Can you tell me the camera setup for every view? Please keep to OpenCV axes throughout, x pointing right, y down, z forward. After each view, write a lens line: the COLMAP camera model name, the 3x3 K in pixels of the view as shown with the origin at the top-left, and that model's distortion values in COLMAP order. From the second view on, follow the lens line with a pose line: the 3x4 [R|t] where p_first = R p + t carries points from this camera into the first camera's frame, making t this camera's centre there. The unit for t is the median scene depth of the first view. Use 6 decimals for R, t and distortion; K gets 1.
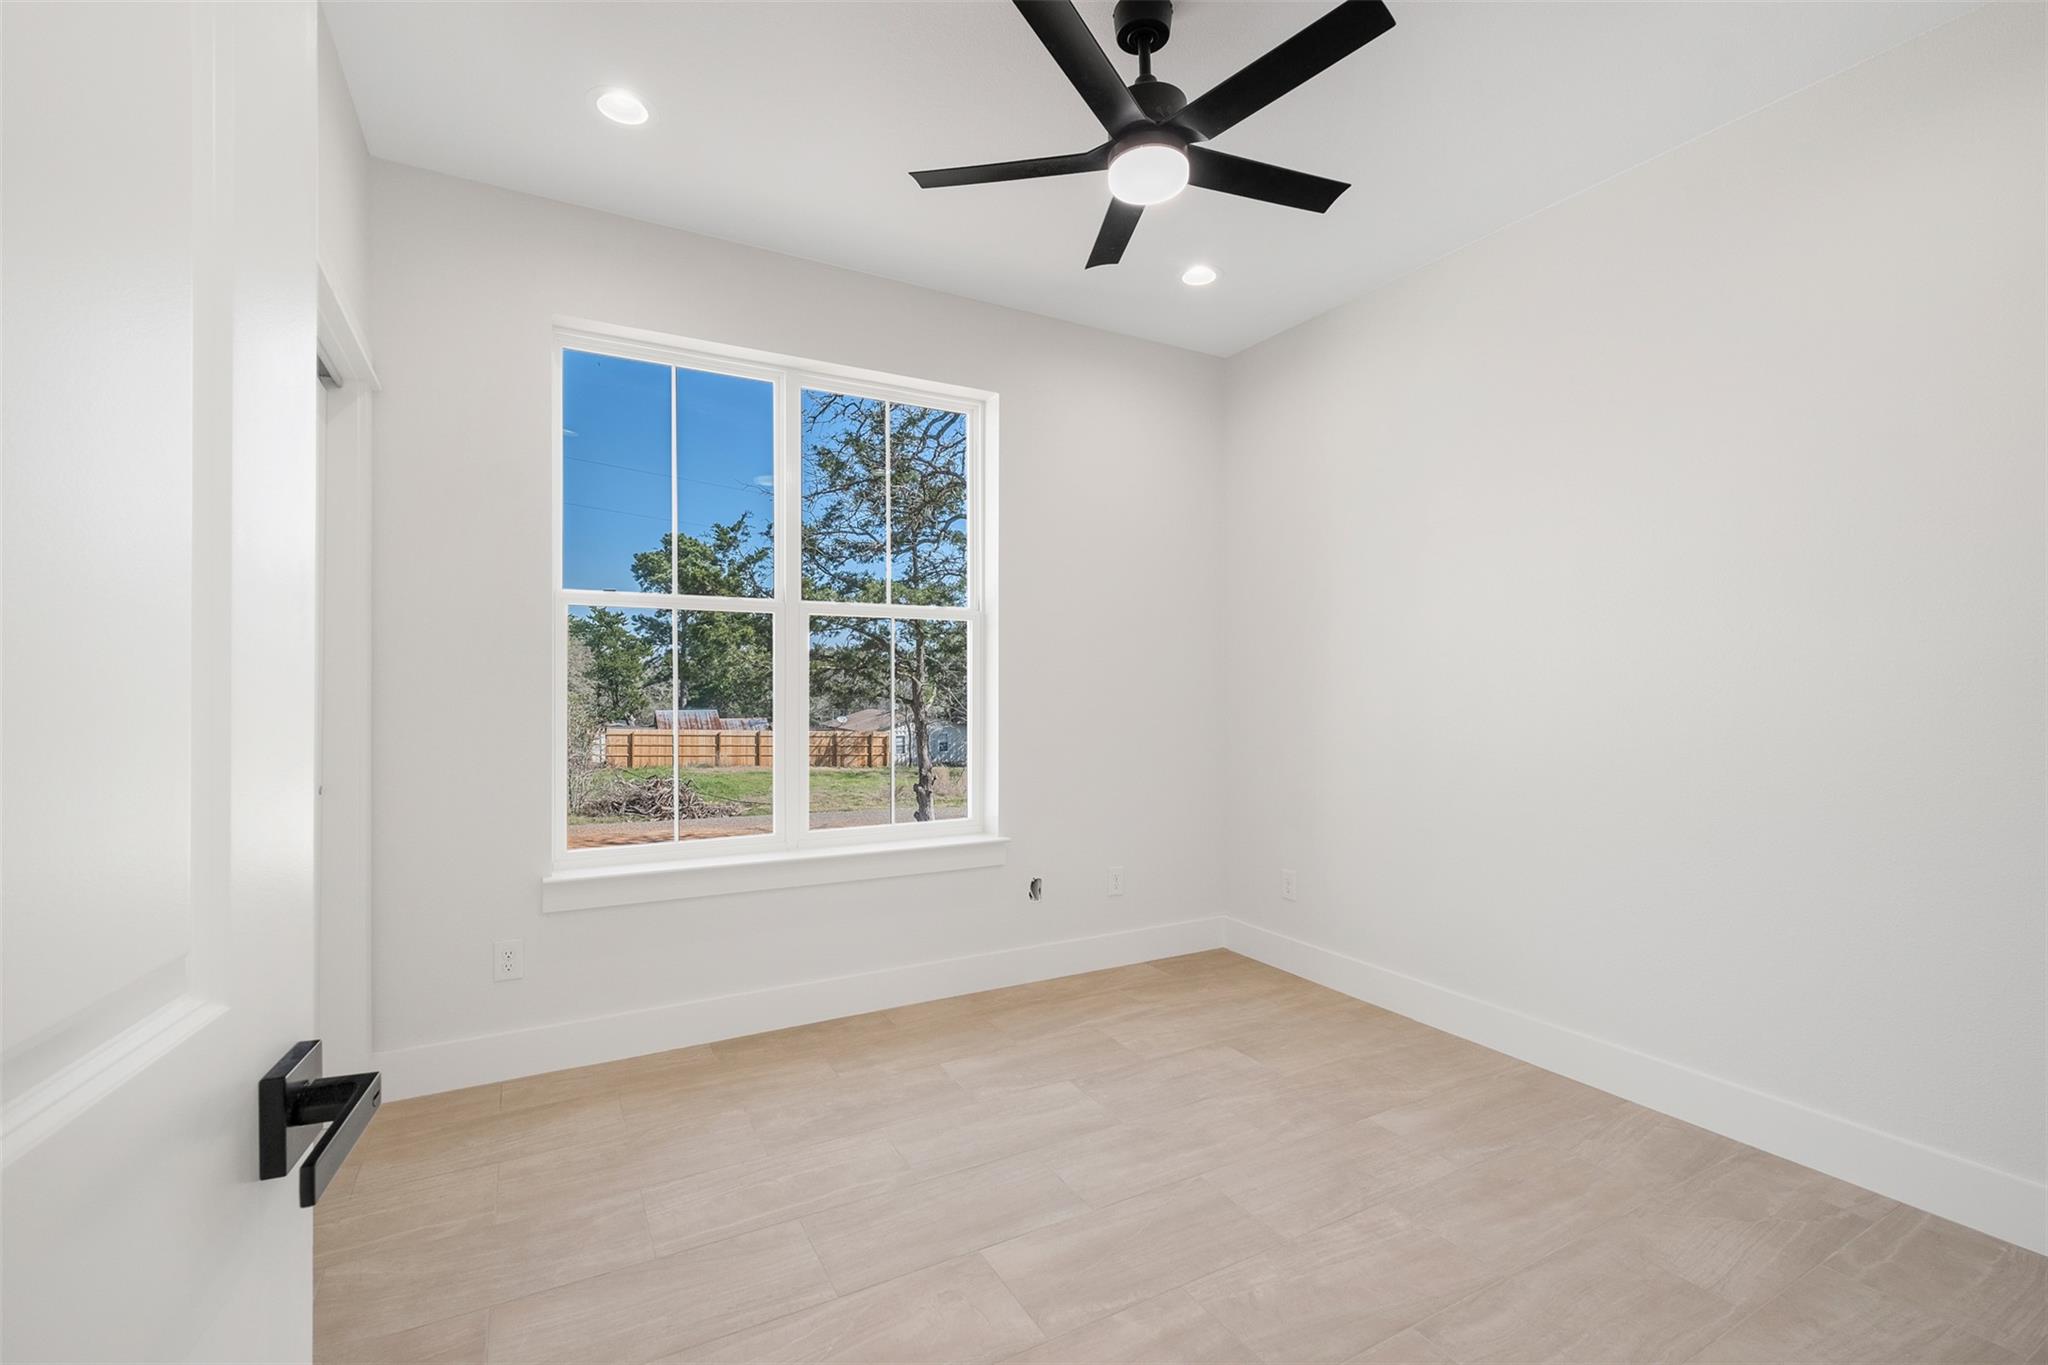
lens RADIAL K [[878.6, 0, 1024.0], [0, 878.6, 682.5], [0, 0, 1]] dist [-0.012484, -0.000017]
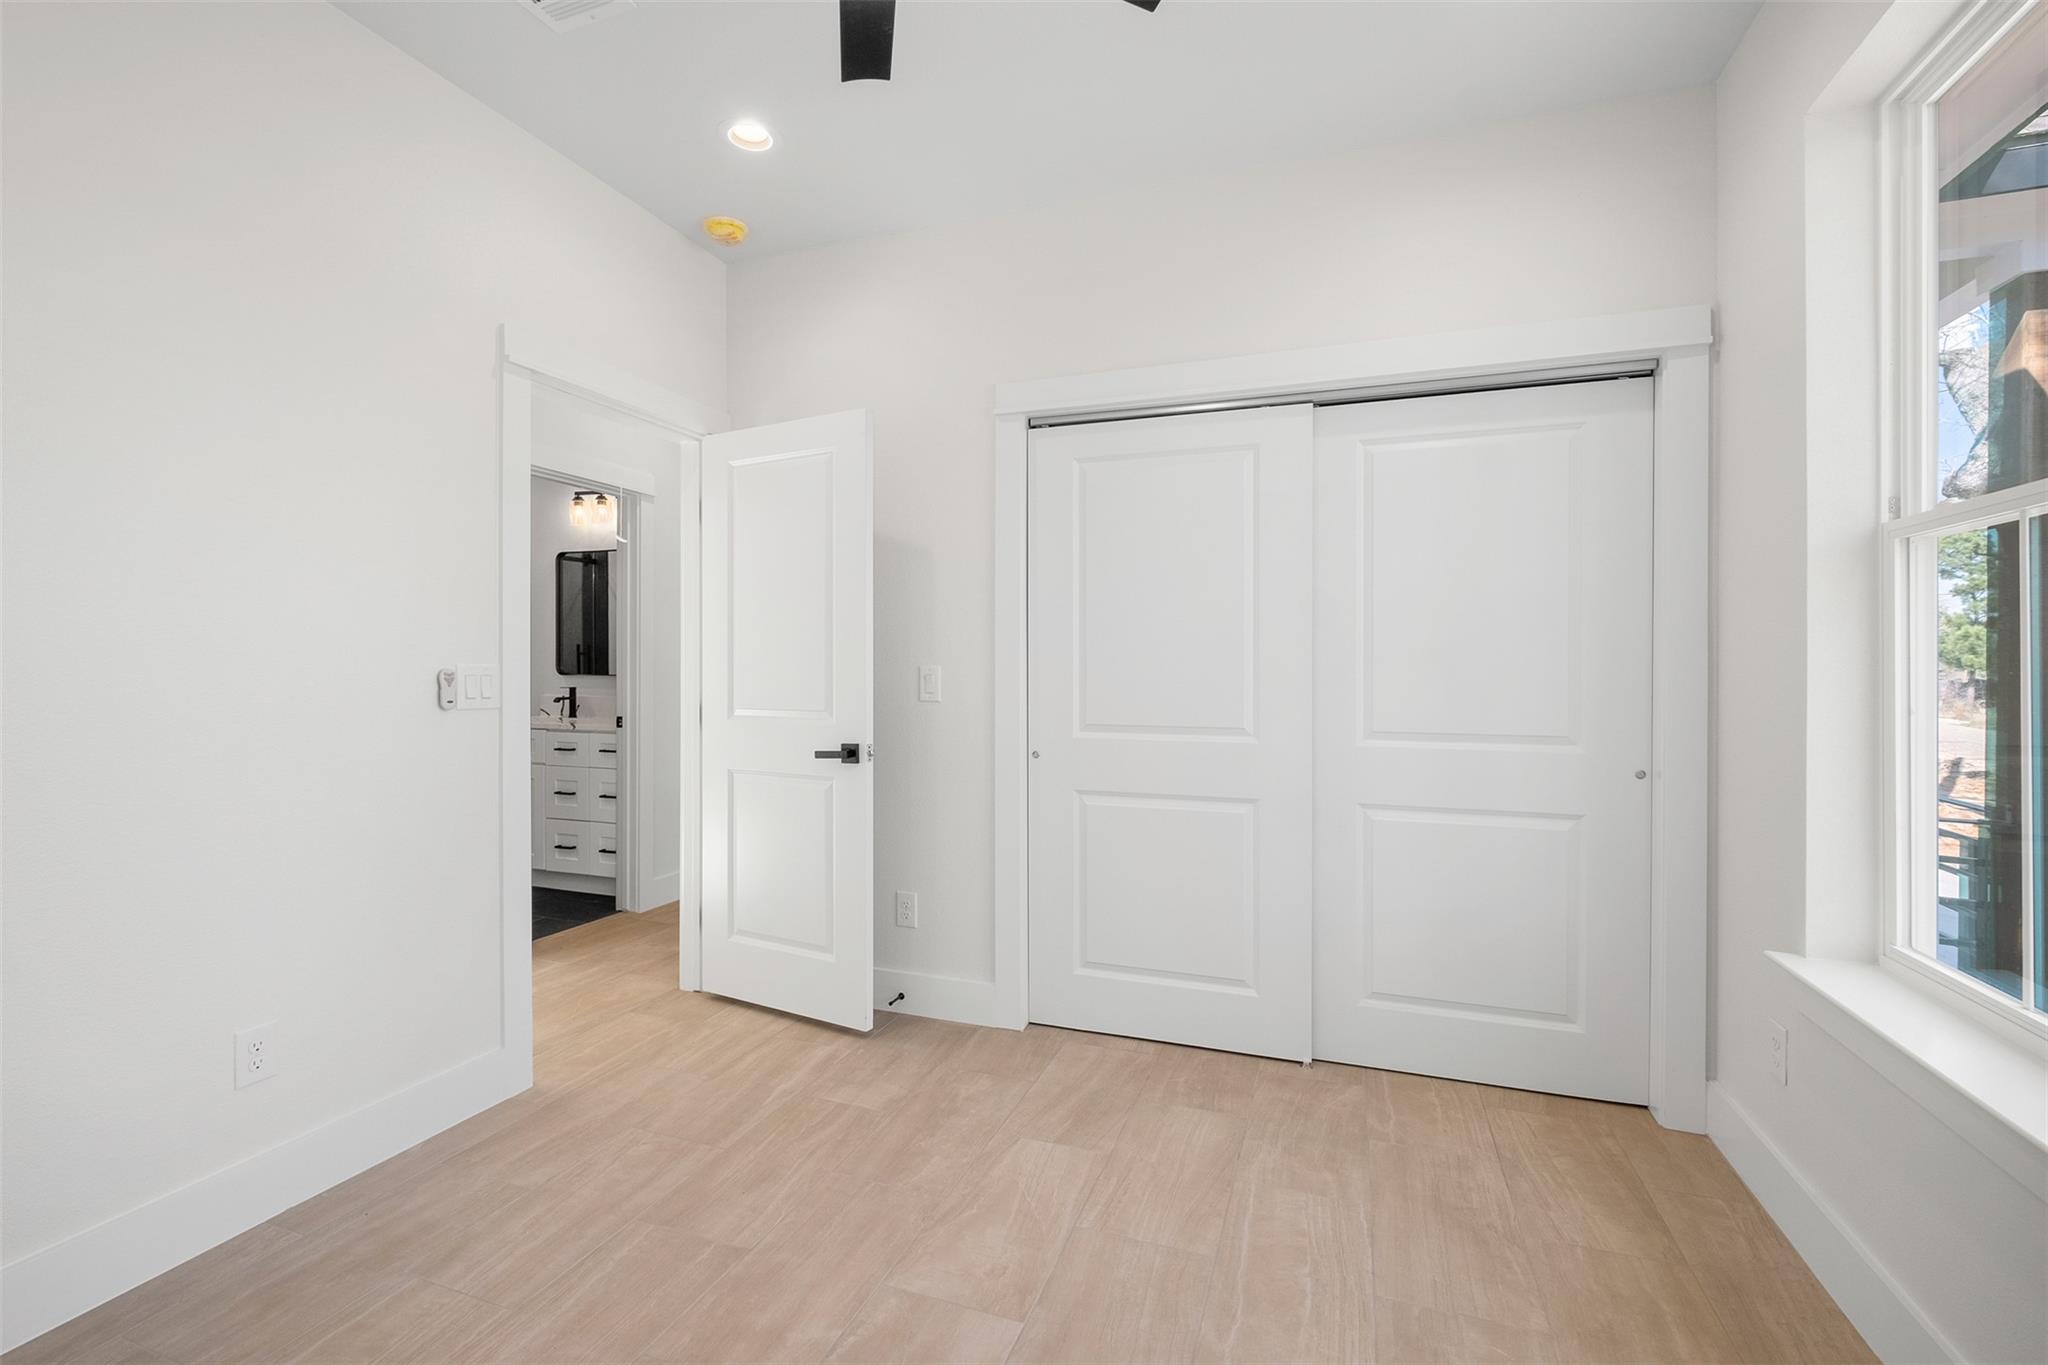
lens RADIAL K [[878.6, 0, 1024.0], [0, 878.6, 682.5], [0, 0, 1]] dist [-0.012484, -0.000017]
pose [[-0.759264, 0.002957, -0.650777, 0.479743], [-0.003217, 0.999960, 0.008296, 0.015633], [0.650775, 0.008392, -0.759224, 1.570130]]
